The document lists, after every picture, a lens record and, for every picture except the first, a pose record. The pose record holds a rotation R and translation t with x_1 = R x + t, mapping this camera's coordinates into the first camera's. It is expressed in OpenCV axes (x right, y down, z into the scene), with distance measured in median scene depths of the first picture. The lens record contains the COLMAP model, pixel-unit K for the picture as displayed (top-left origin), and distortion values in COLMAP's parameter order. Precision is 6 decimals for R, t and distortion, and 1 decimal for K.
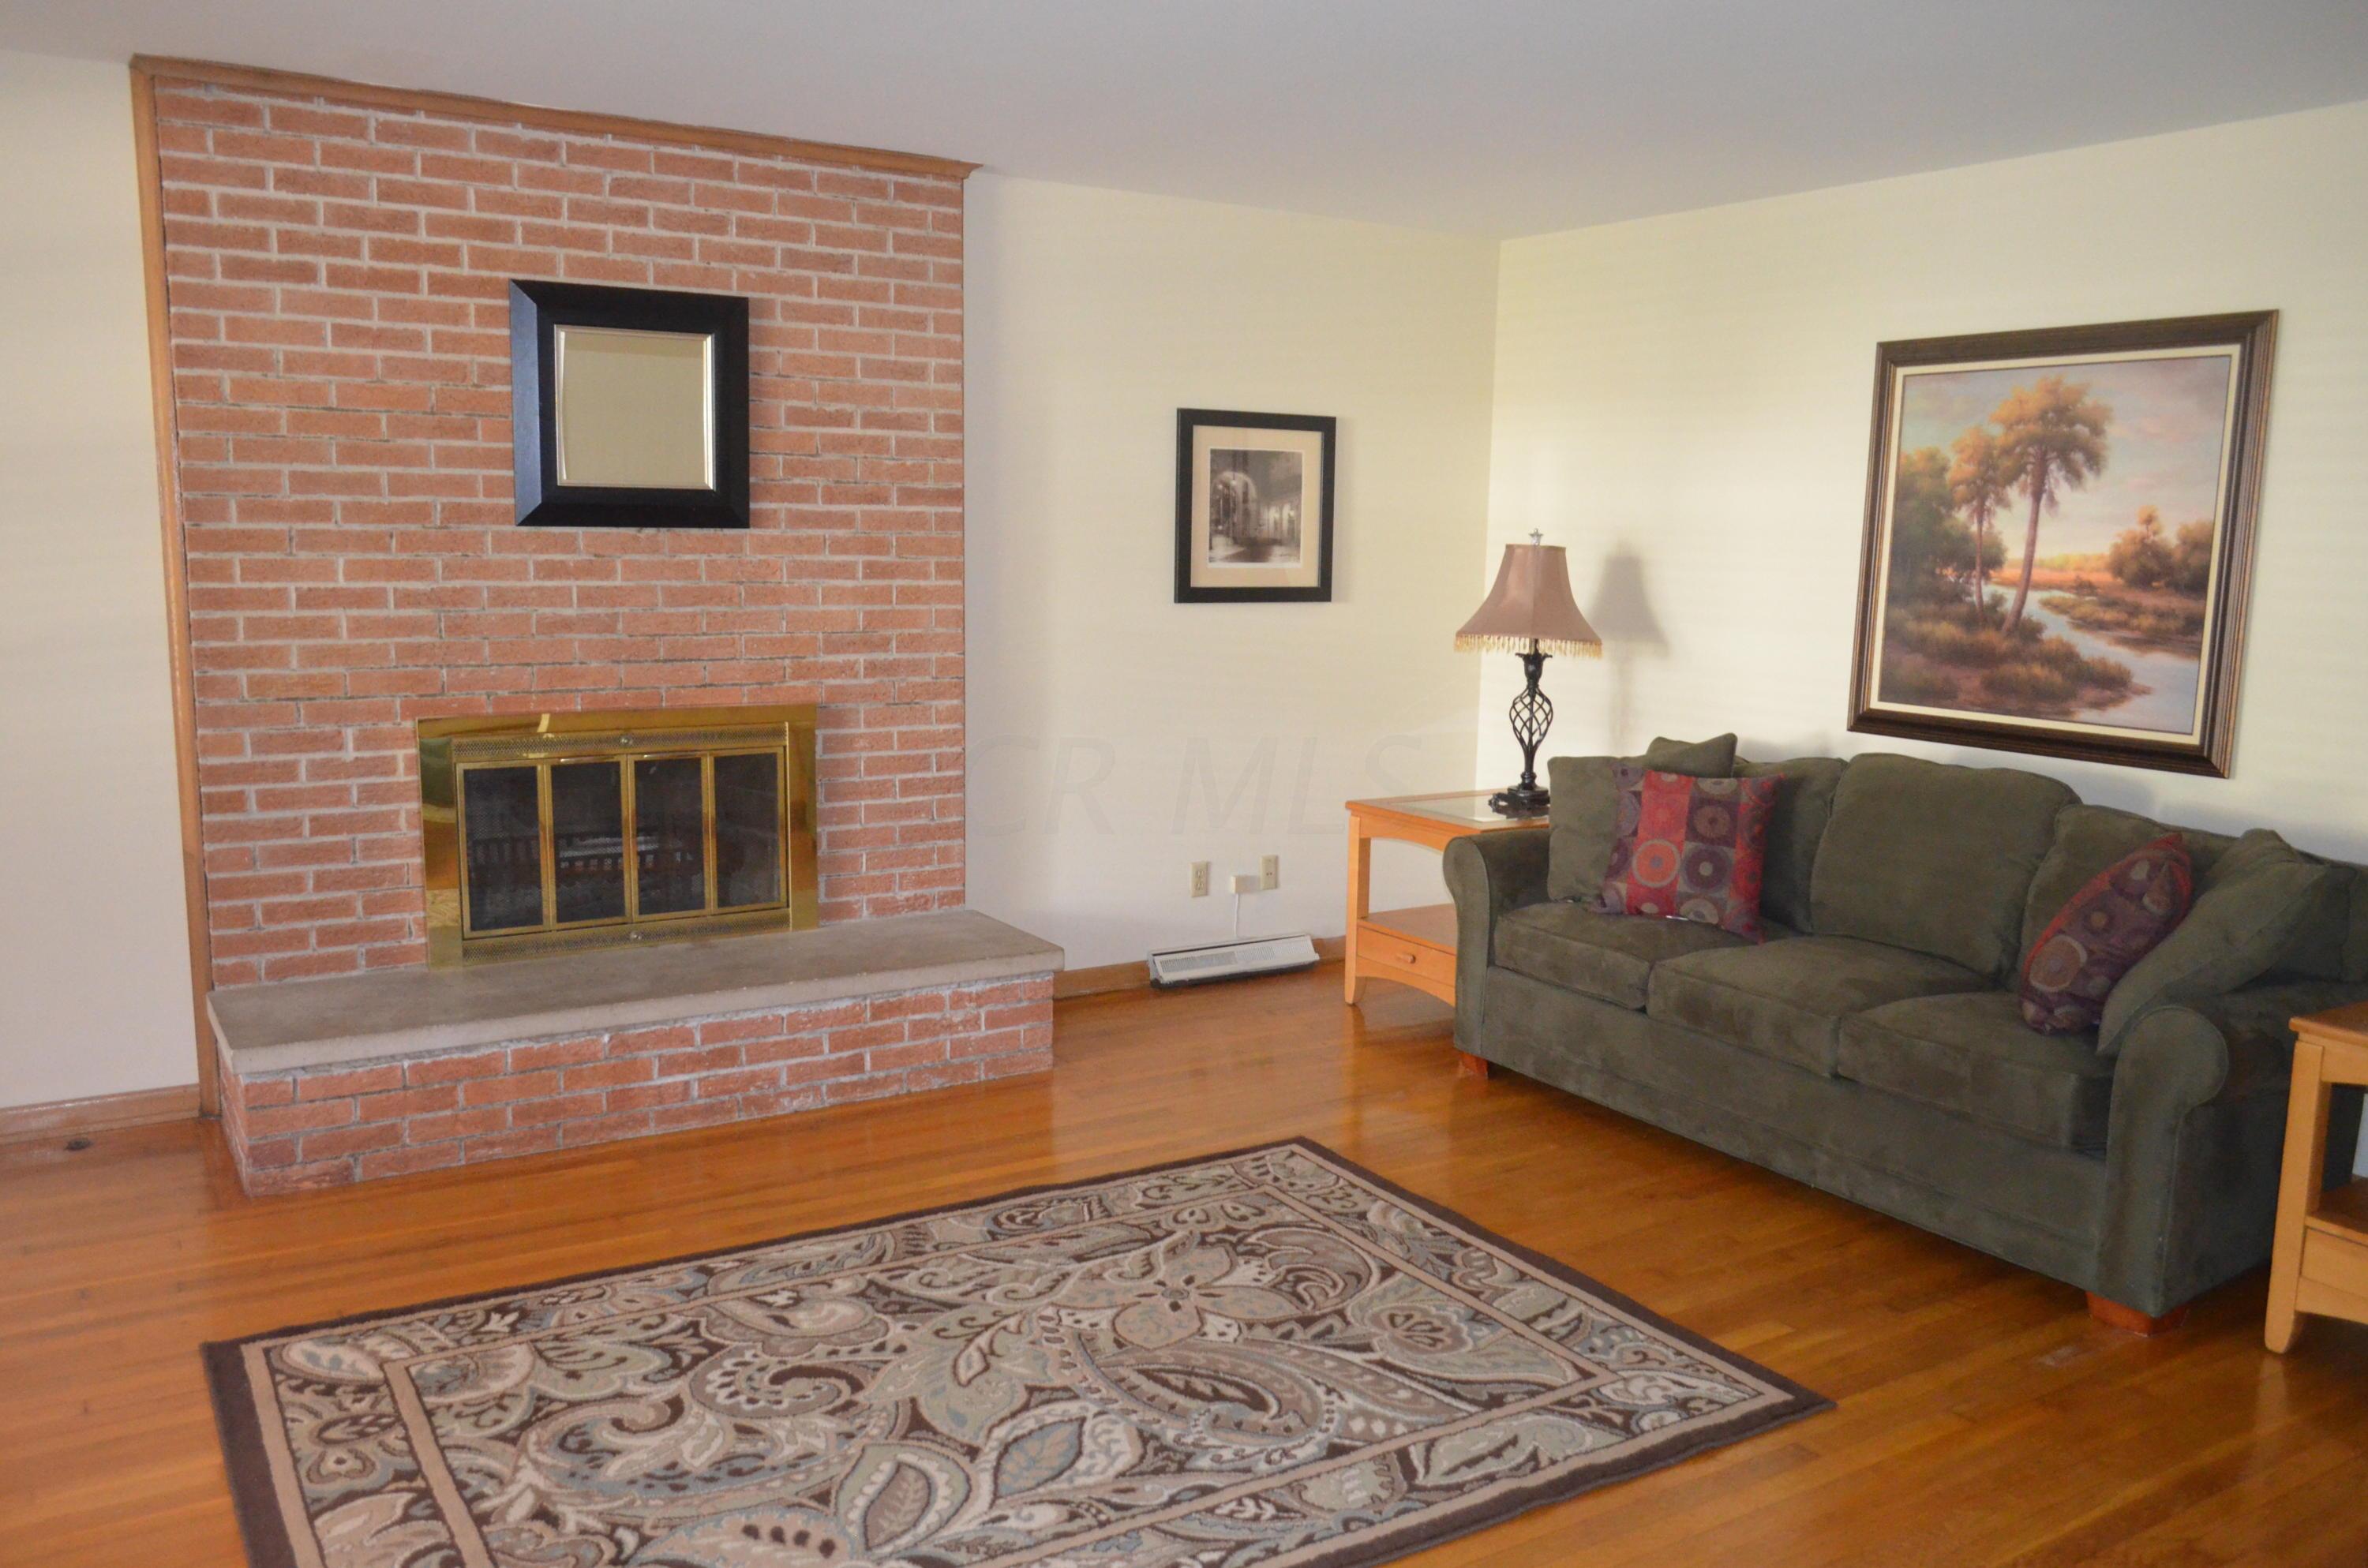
lens RADIAL K [[1847.0, 0, 1182.5], [0, 1847.0, 794.3], [0, 0, 1]] dist [0.001349, -0.002870]
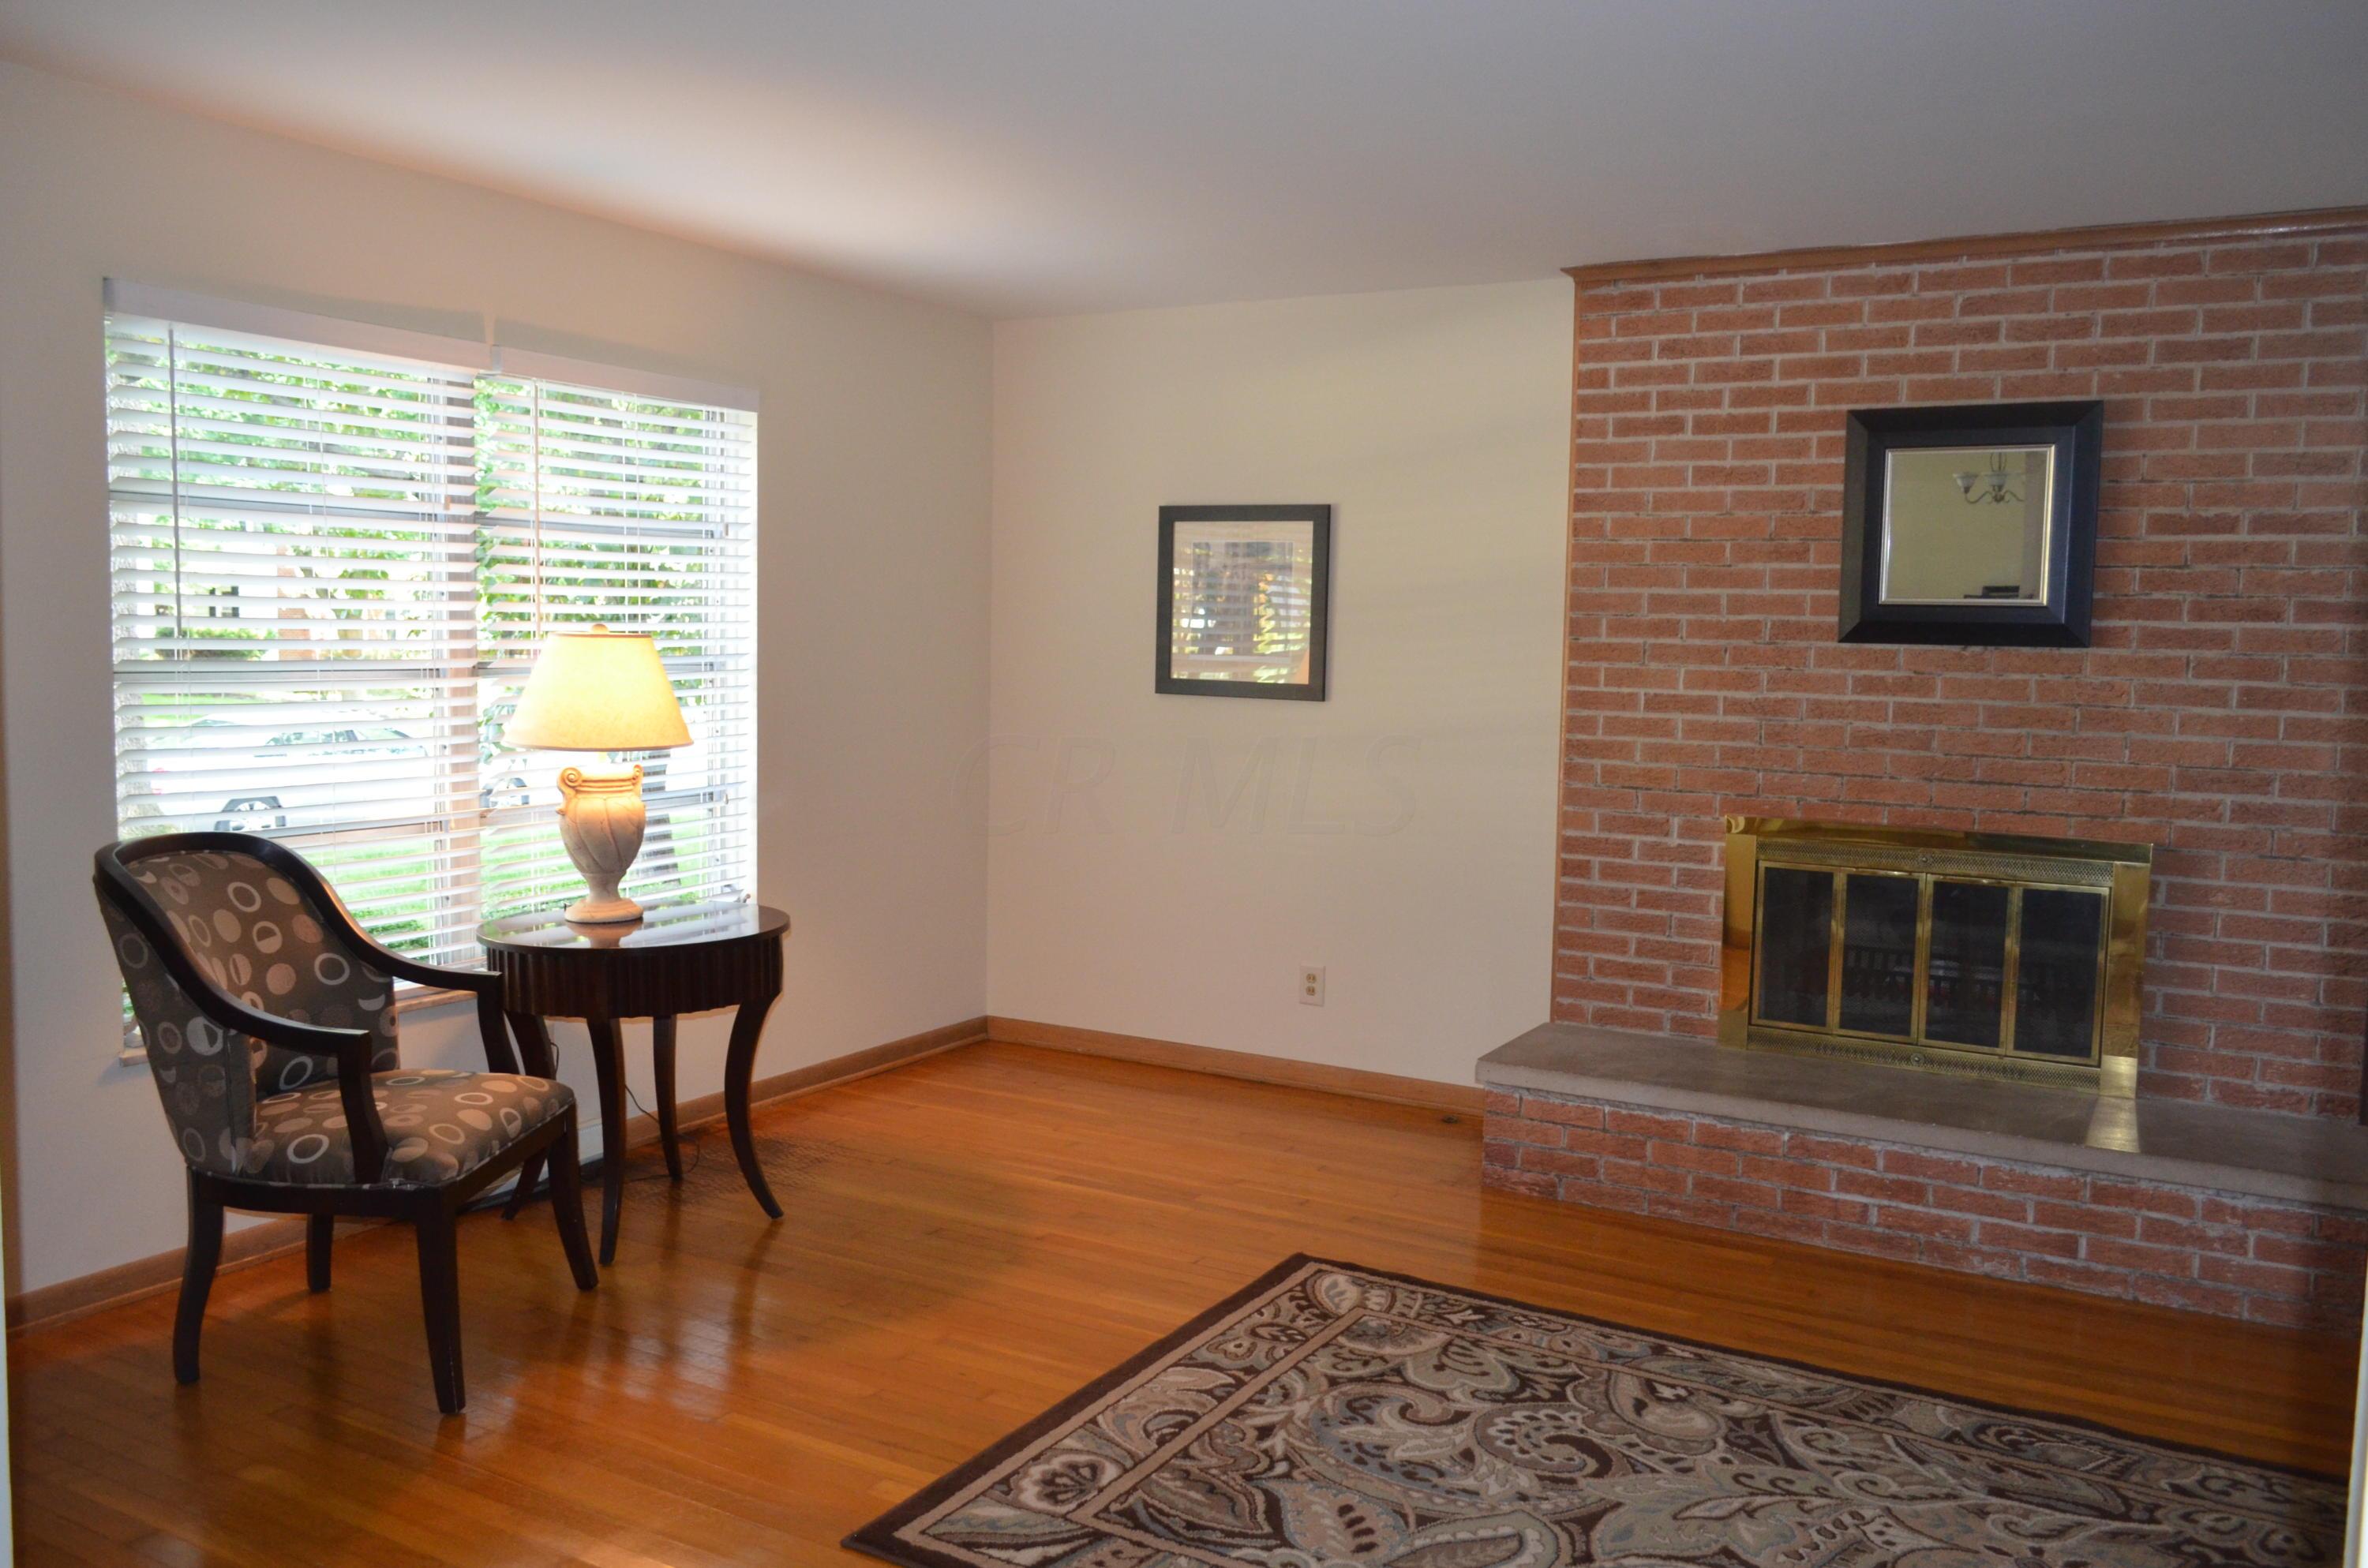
lens RADIAL K [[1847.0, 0, 1186.9], [0, 1847.0, 796.0], [0, 0, 1]] dist [0.001349, -0.002870]
pose [[0.477526, 0.076032, -0.875322, 0.414294], [-0.140375, 0.990054, 0.009417, -0.018131], [0.867331, 0.118376, 0.483450, 0.195428]]
